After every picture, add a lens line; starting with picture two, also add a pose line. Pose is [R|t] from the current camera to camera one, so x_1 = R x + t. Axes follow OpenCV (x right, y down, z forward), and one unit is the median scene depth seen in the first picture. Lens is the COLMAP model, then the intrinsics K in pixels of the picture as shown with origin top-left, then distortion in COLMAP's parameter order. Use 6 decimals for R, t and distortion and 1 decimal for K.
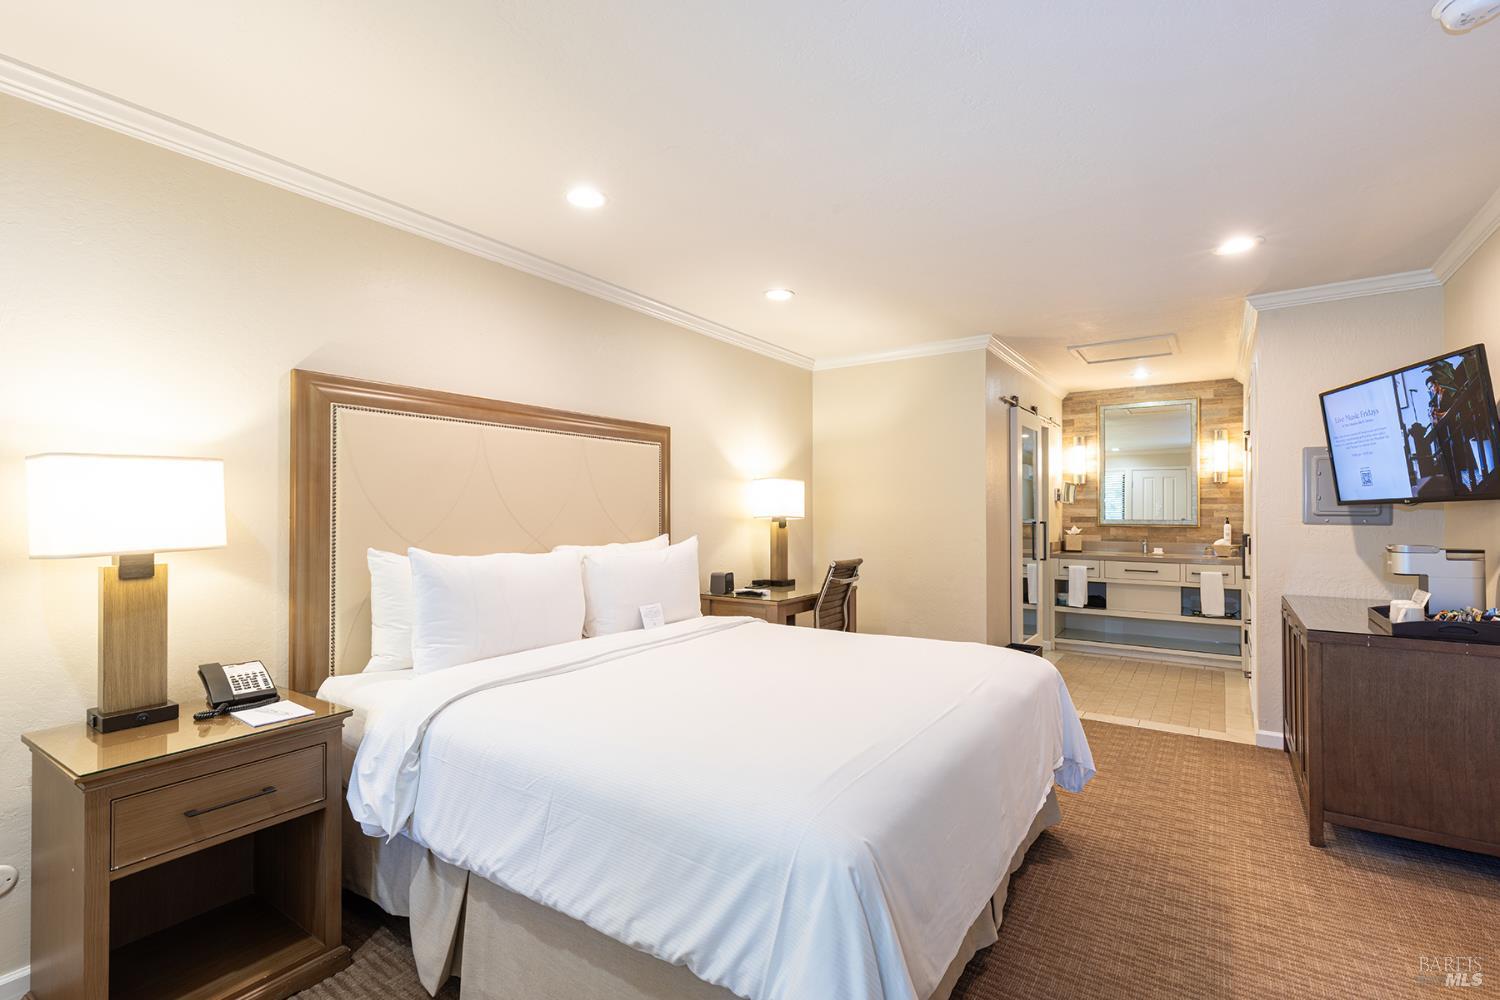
lens RADIAL K [[672.8, 0, 760.8], [0, 672.8, 508.7], [0, 0, 1]] dist [0.010232, -0.001440]
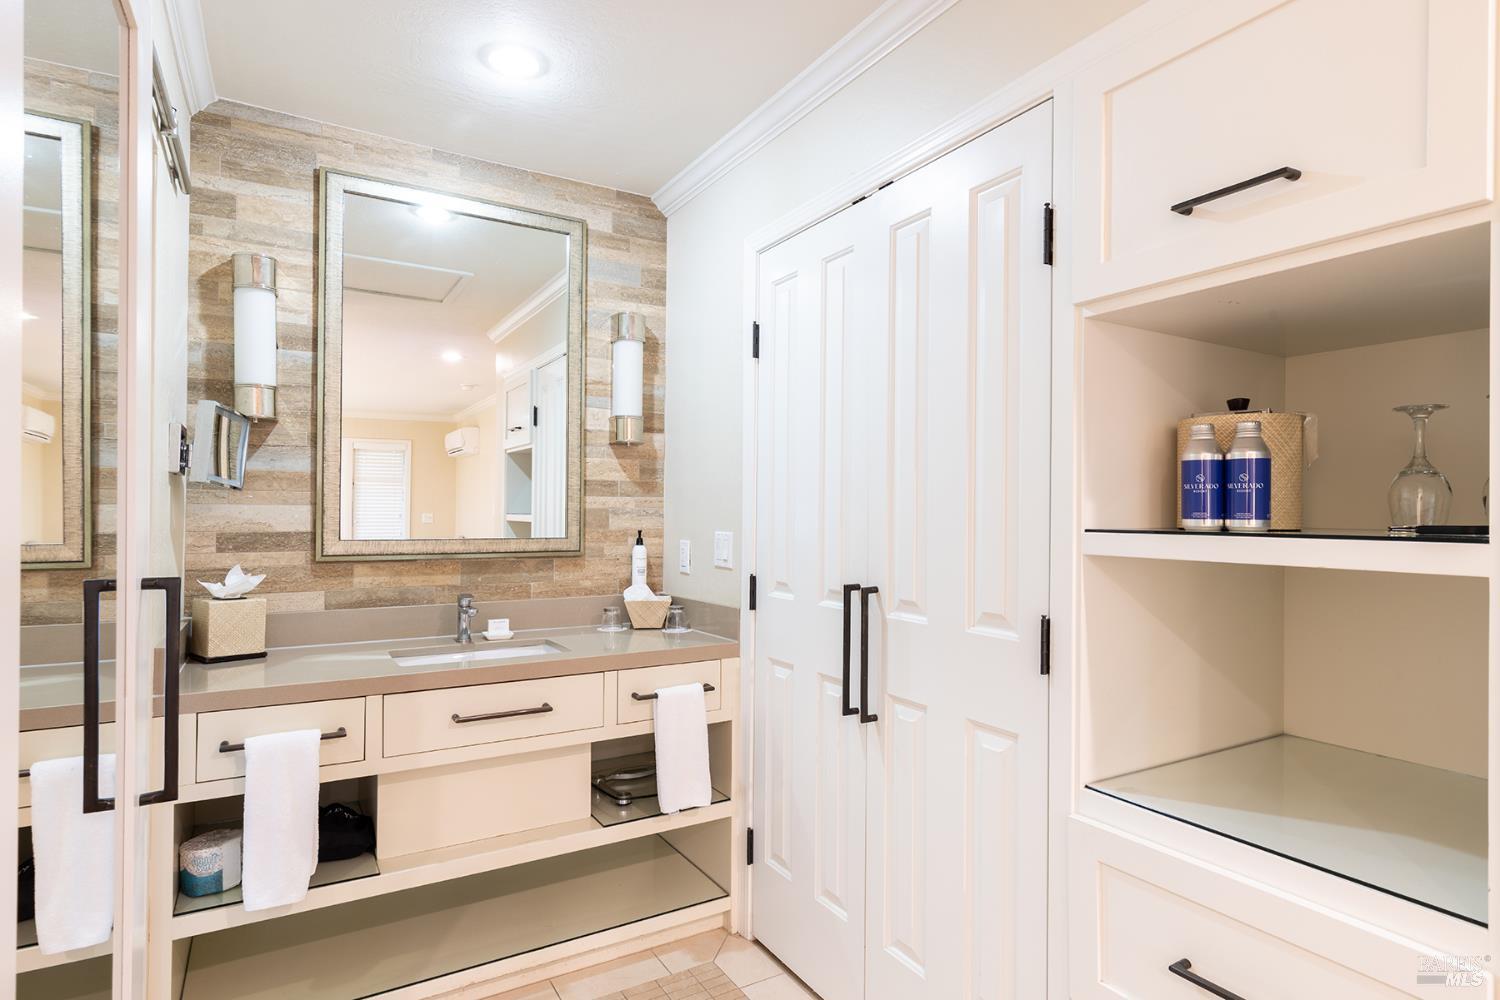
lens RADIAL K [[845.6, 0, 787.1], [0, 845.6, 489.0], [0, 0, 1]] dist [0.004228, -0.001723]
pose [[0.402556, 0.024468, 0.915068, 0.250873], [-0.010095, 0.999701, -0.022290, -0.001123], [-0.915340, -0.000264, 0.402682, 0.693235]]
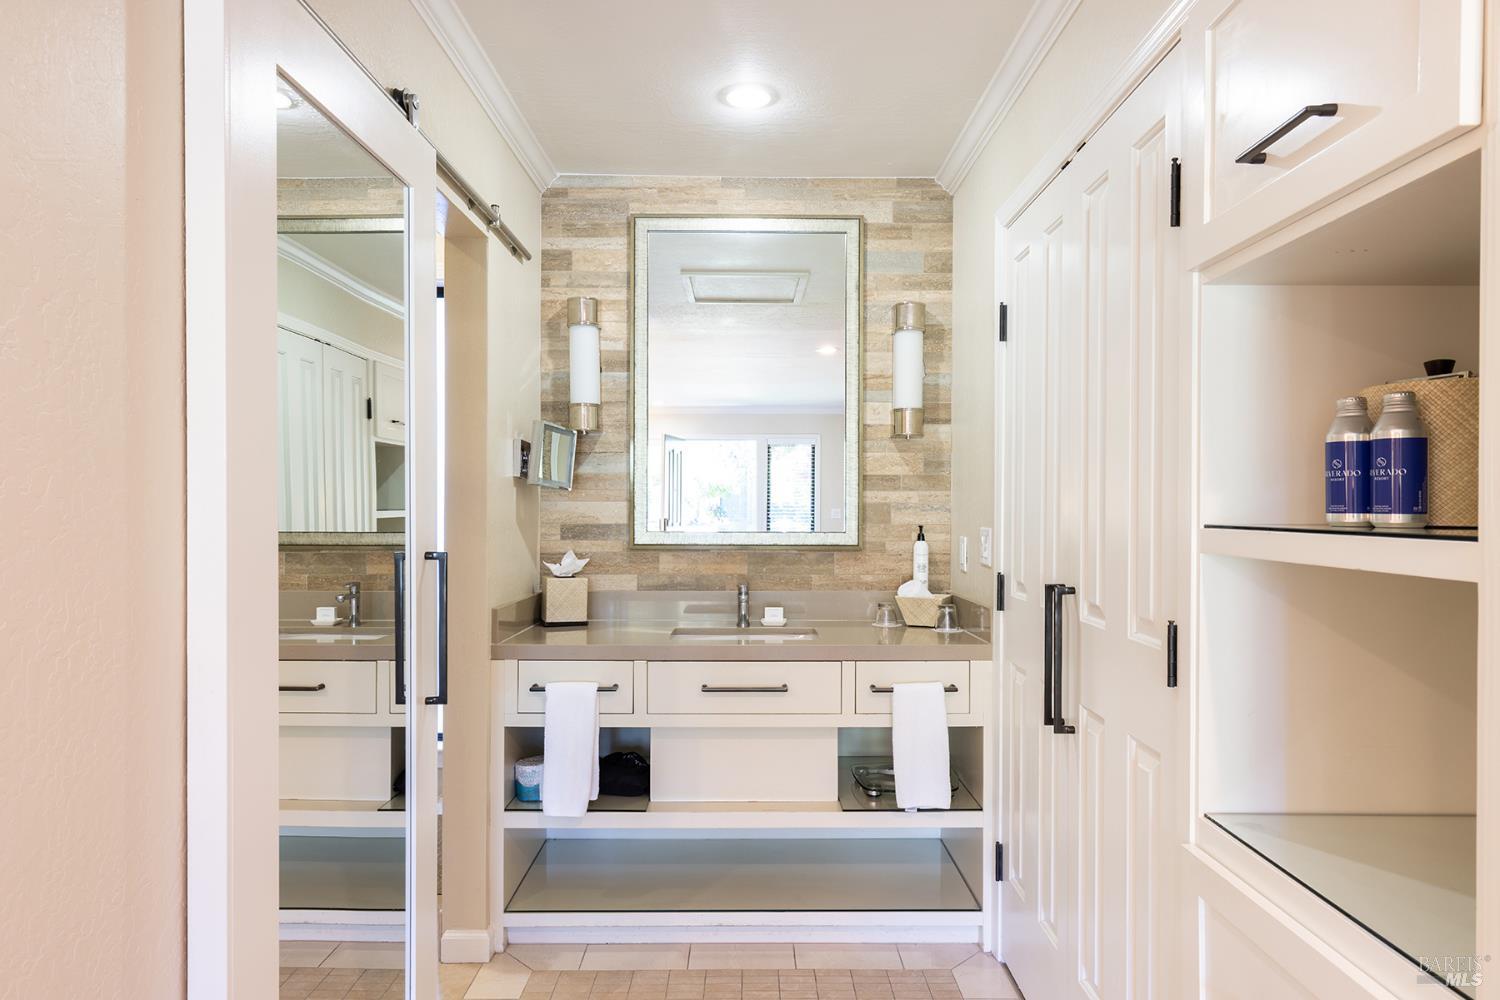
lens RADIAL K [[1013.0, 0, 756.4], [0, 1013.0, 479.1], [0, 0, 1]] dist [0.010836, -0.004079]
pose [[0.832347, 0.013279, 0.554096, 0.272975], [-0.003359, 0.999815, -0.018916, -0.002250], [-0.554245, 0.013883, 0.832238, 0.545449]]
